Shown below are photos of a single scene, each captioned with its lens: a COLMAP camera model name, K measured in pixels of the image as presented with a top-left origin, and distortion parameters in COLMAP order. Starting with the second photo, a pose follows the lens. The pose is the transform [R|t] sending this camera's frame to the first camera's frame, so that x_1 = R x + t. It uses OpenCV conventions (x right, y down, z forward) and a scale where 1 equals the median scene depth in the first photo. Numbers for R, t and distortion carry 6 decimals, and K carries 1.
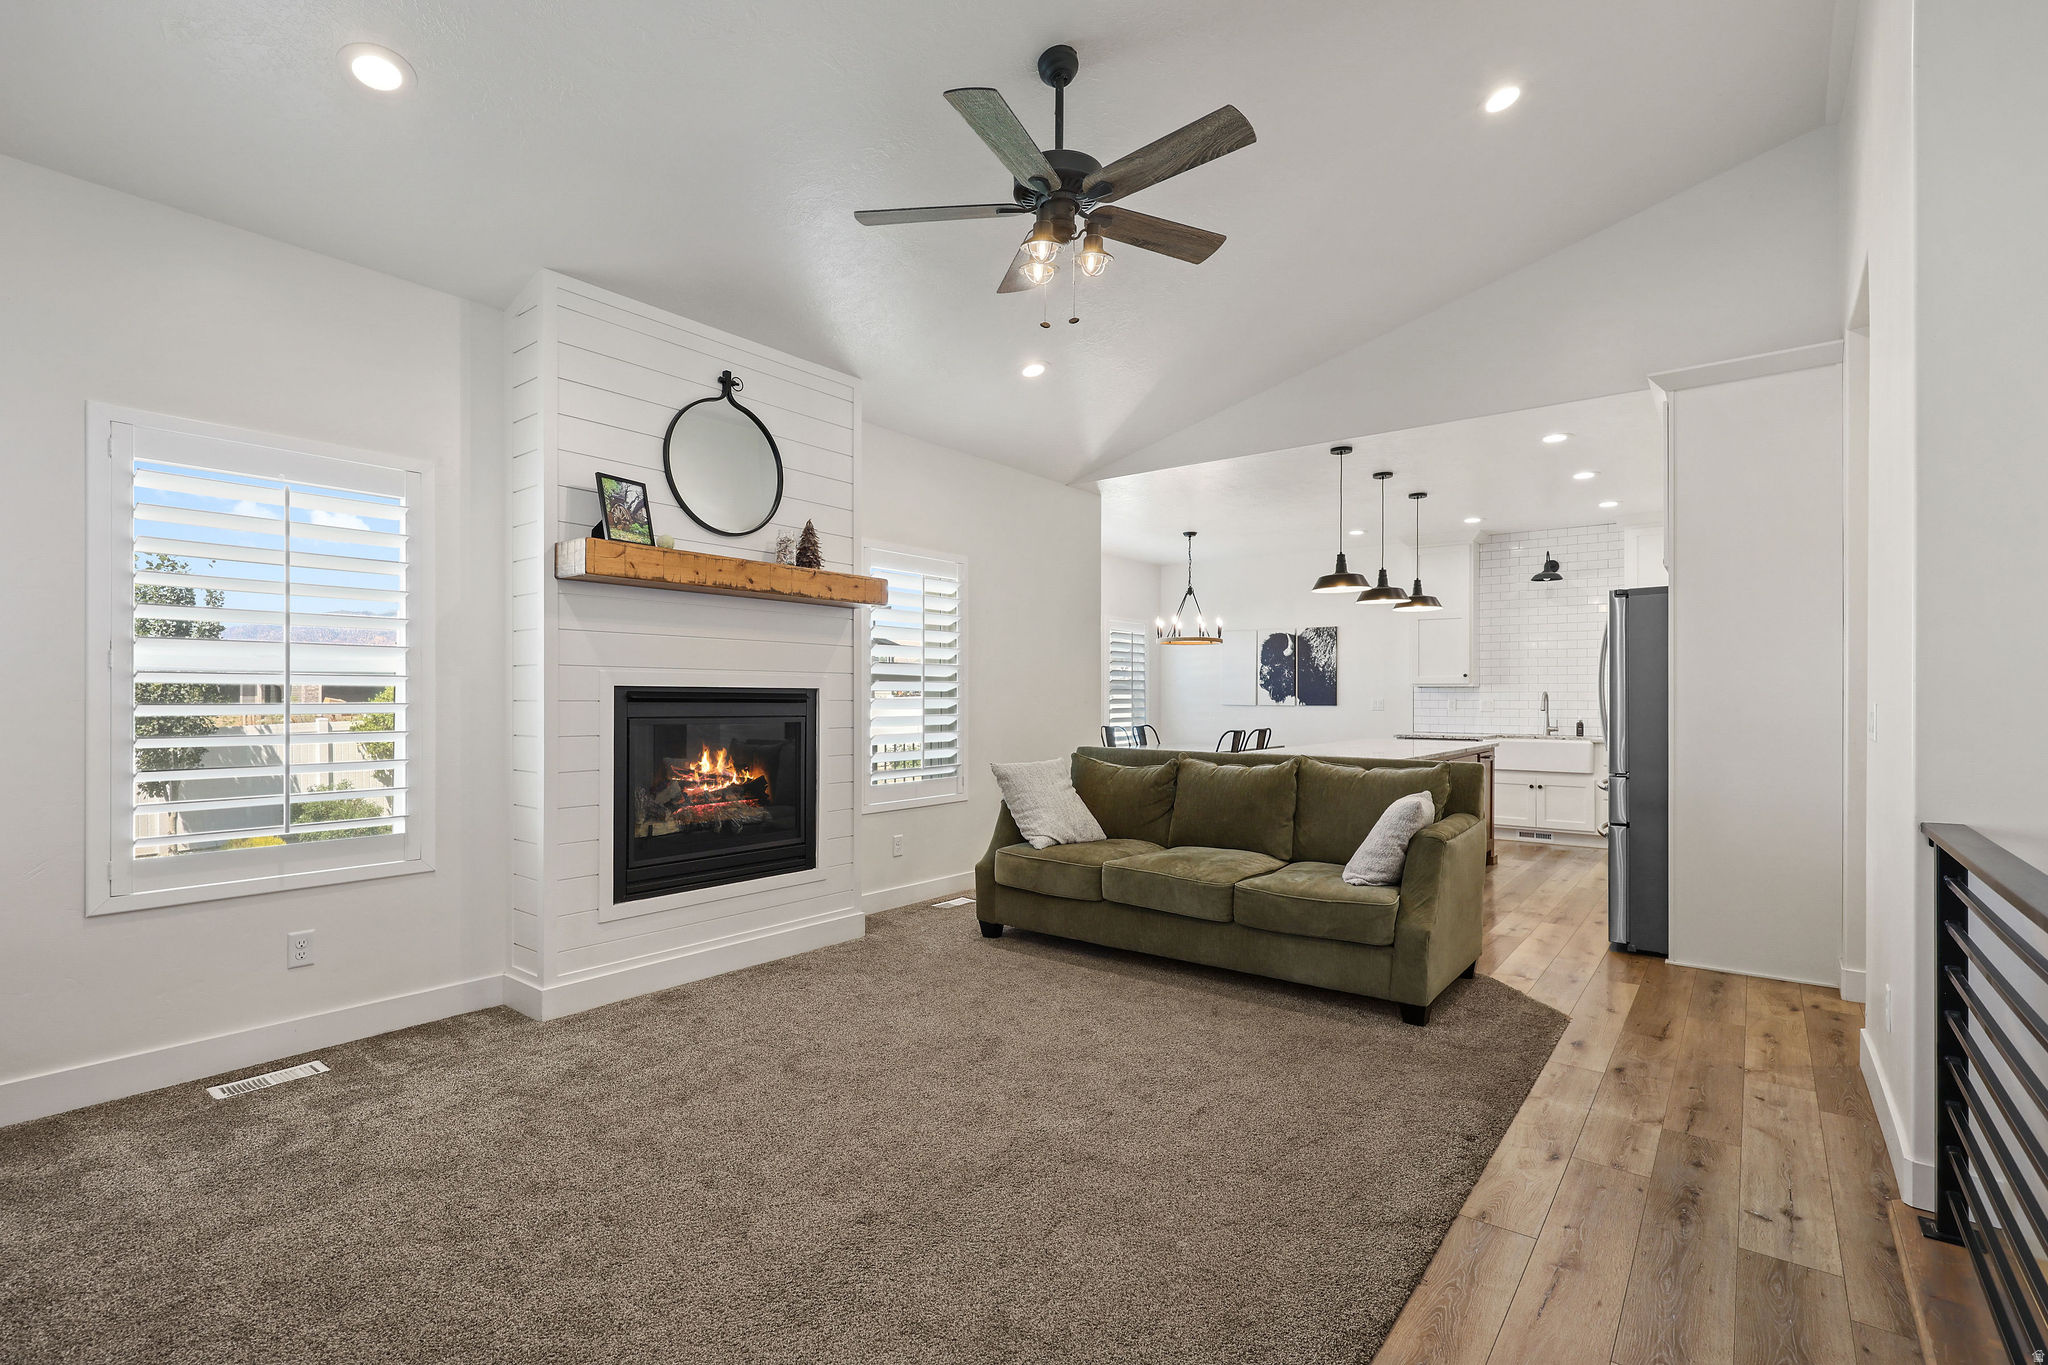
lens RADIAL K [[920.1, 0, 1060.1], [0, 920.1, 690.0], [0, 0, 1]] dist [0.000923, 0.000273]
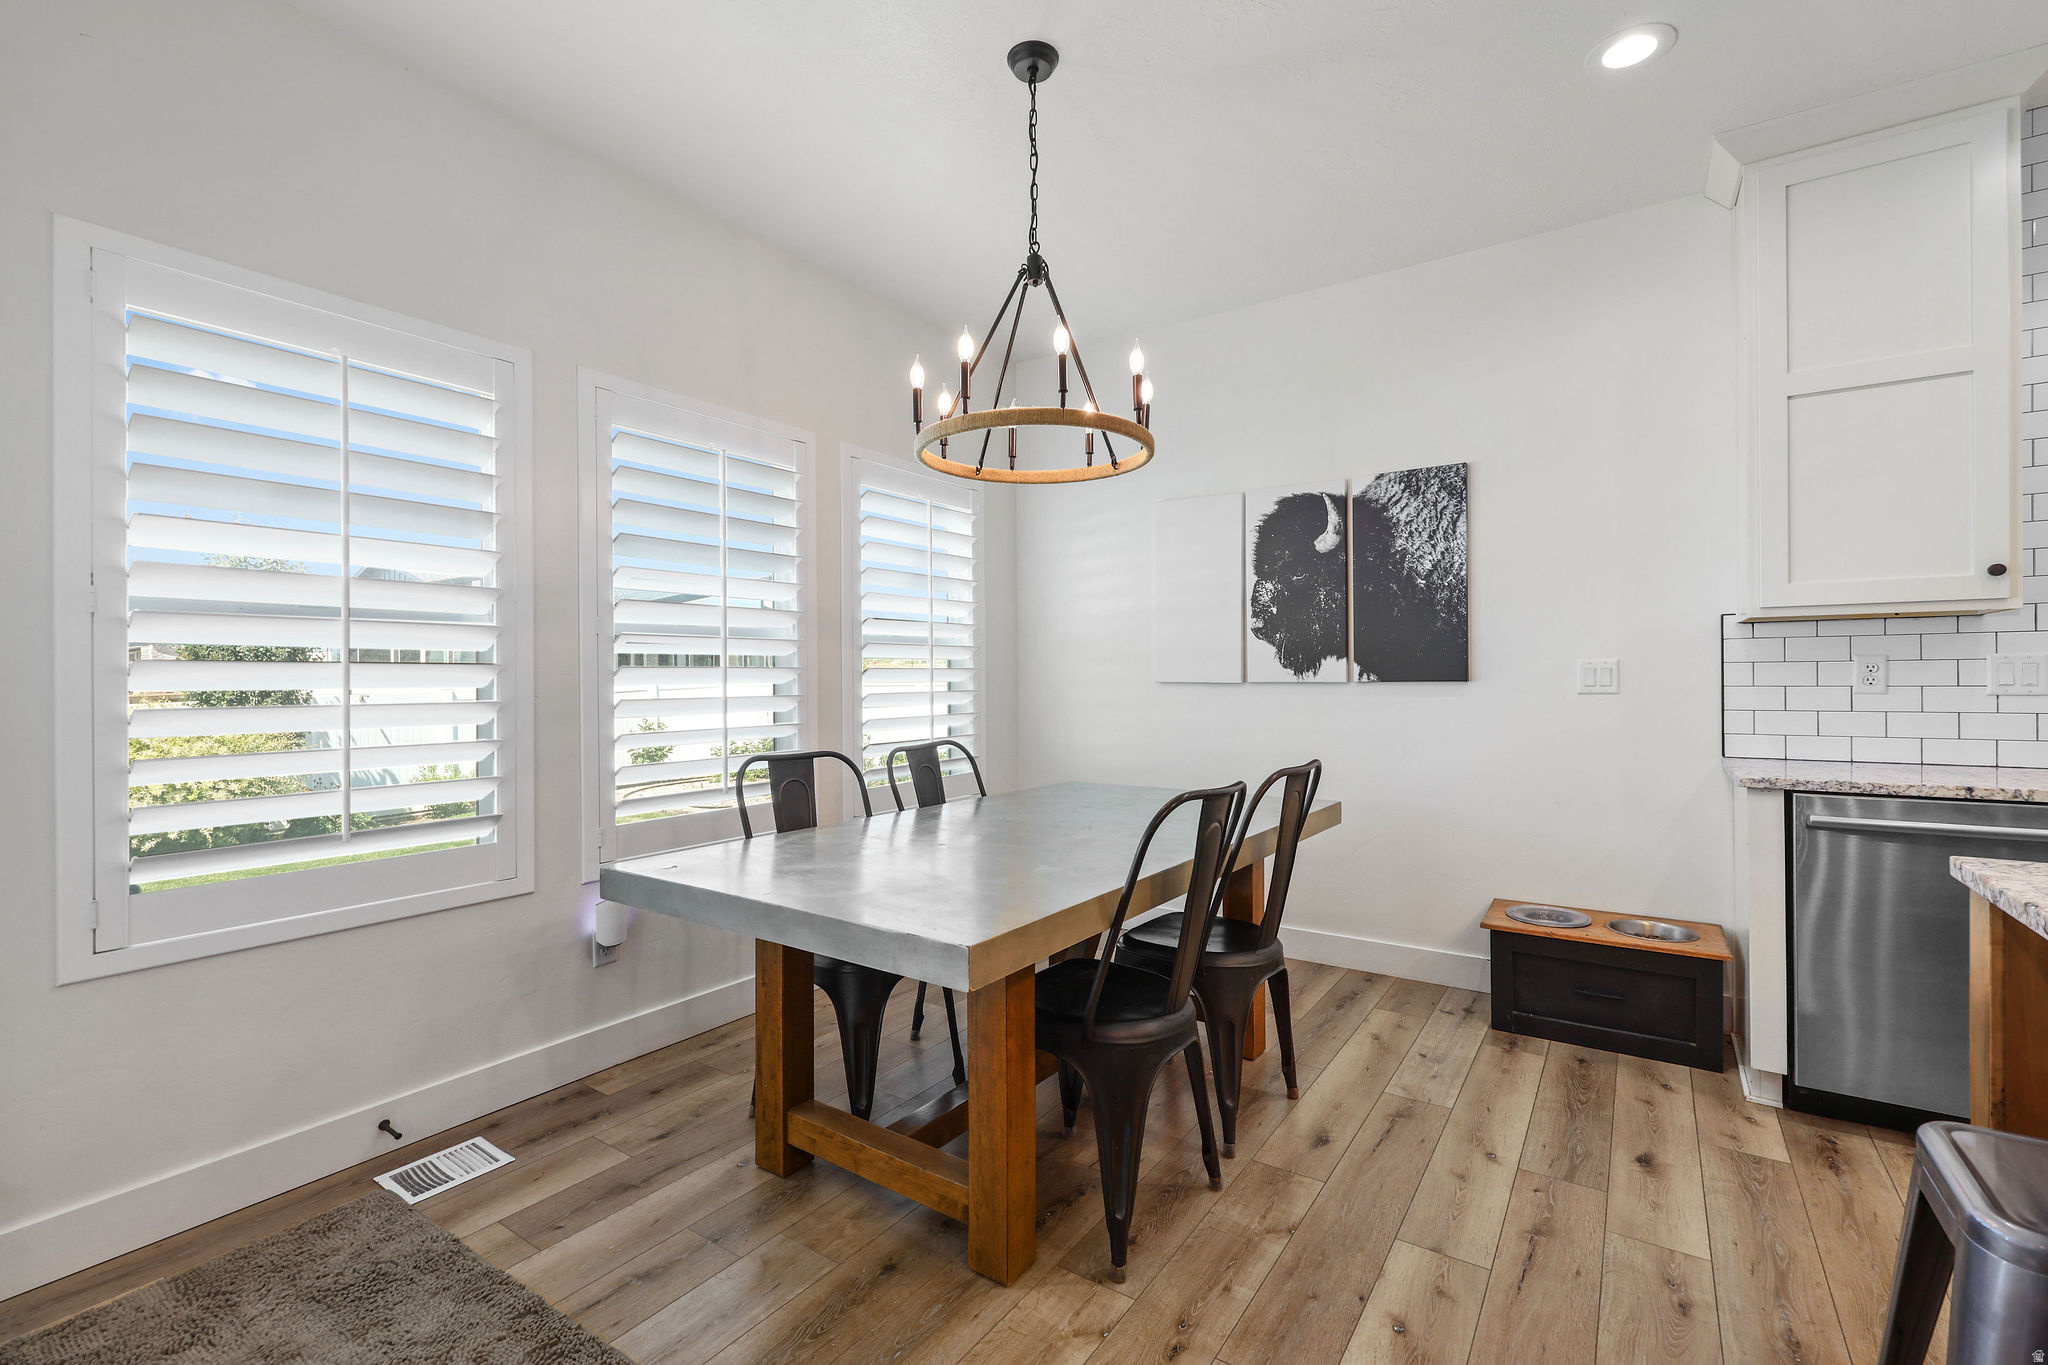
lens RADIAL K [[897.7, 0, 1011.6], [0, 897.7, 682.4], [0, 0, 1]] dist [0.002552, 0.000252]
pose [[0.999484, -0.008722, -0.030914, 0.217396], [0.008915, 0.999942, 0.006086, 0.022457], [0.030859, -0.006358, 0.999504, 1.056955]]
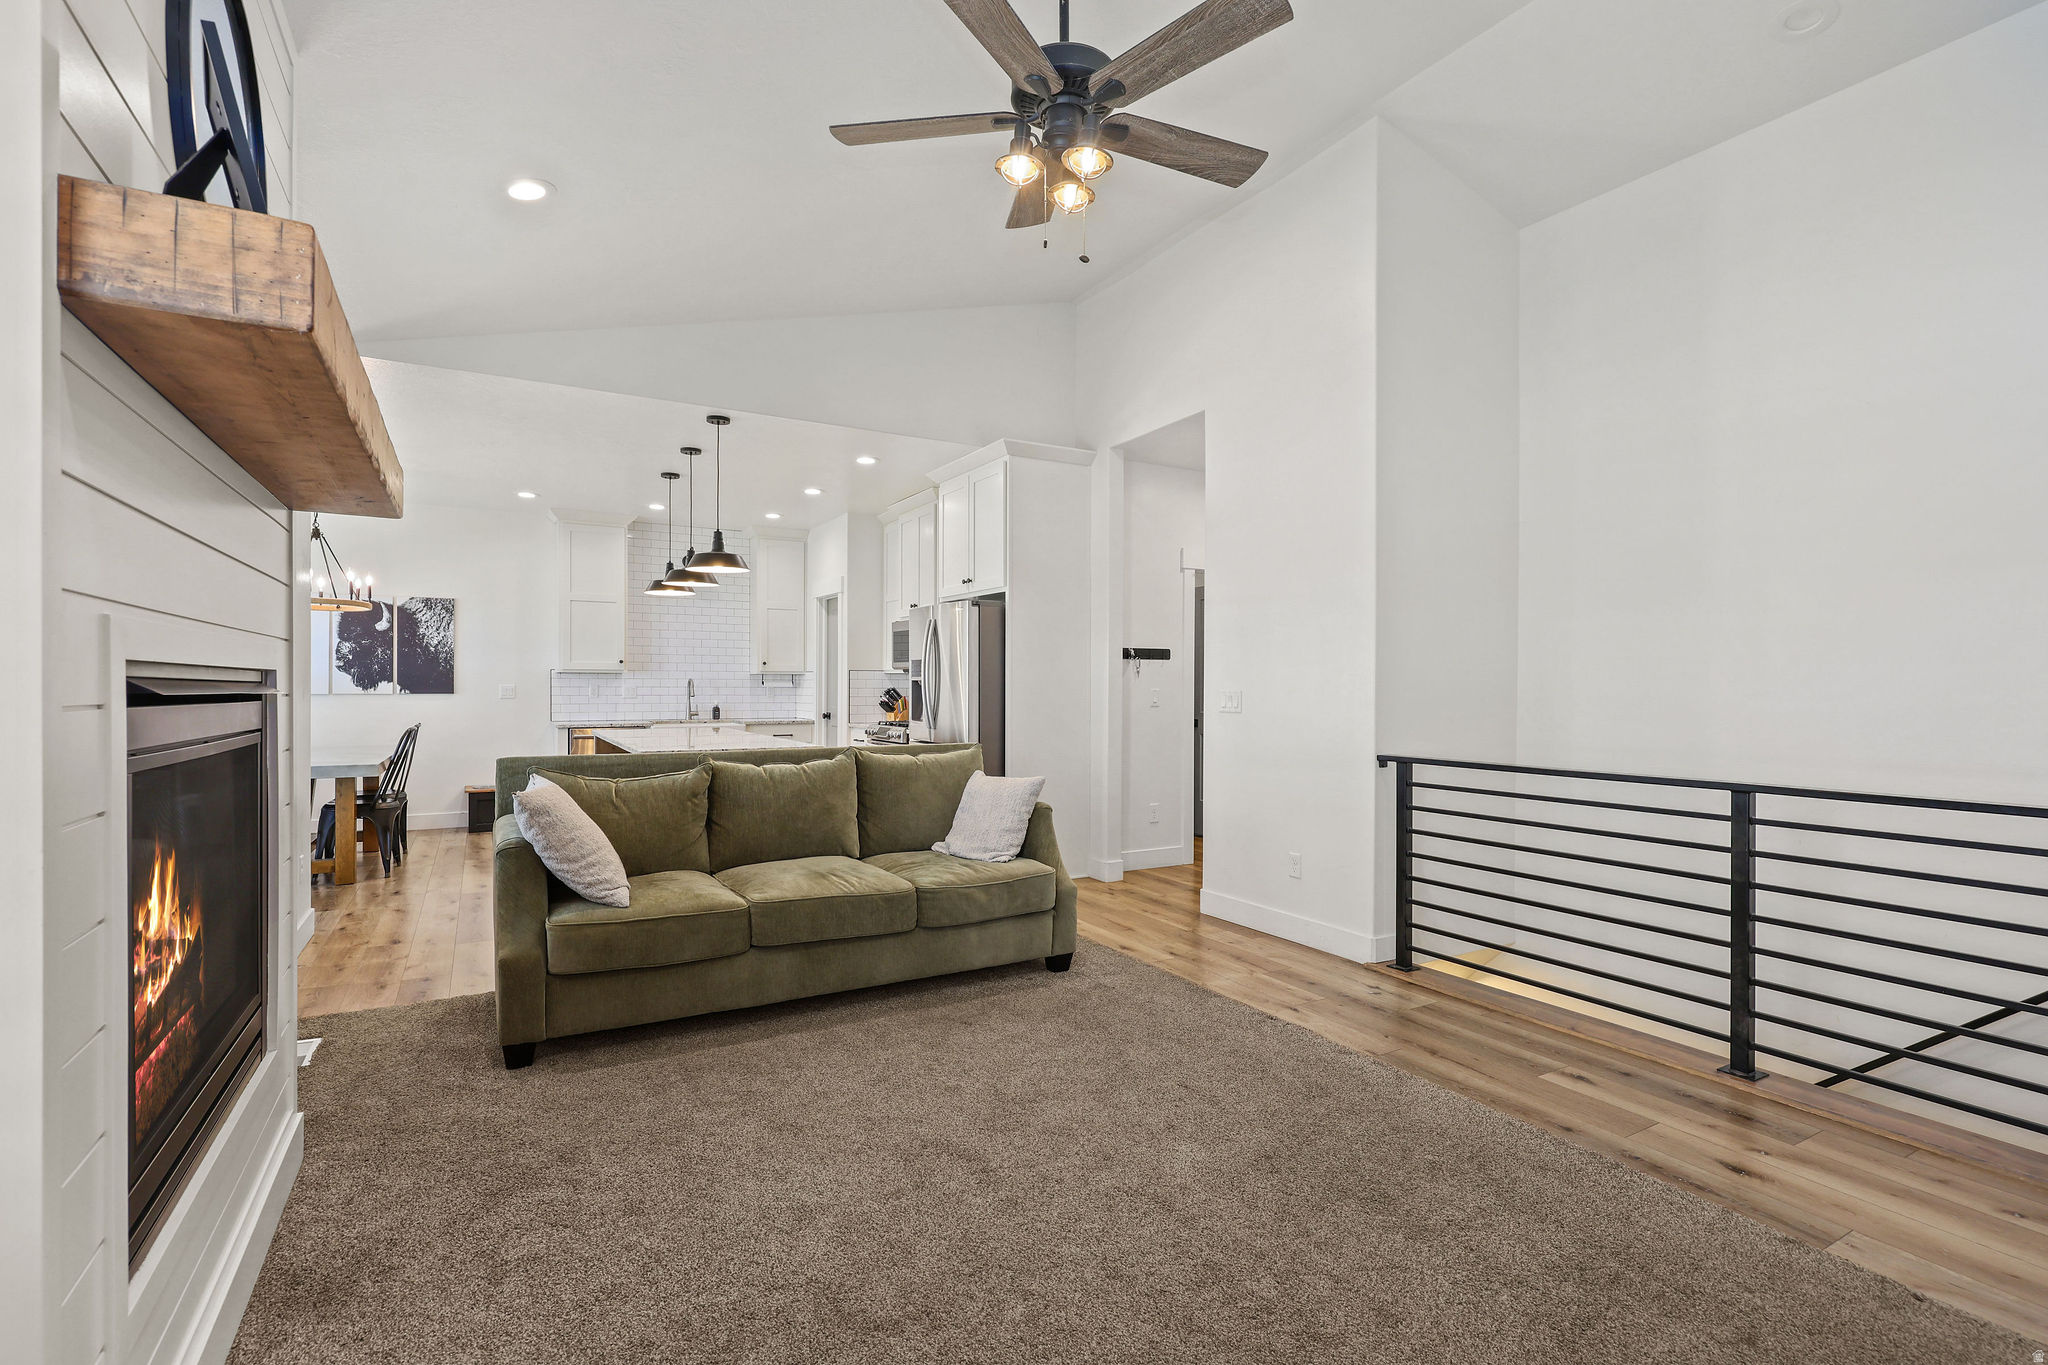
lens RADIAL K [[897.7, 0, 1011.6], [0, 897.7, 682.4], [0, 0, 1]] dist [0.002552, 0.000252]
pose [[0.428247, 0.000145, 0.903662, -0.362038], [-0.008507, 0.999956, 0.003871, -0.001046], [-0.903622, -0.009345, 0.428229, 0.318561]]
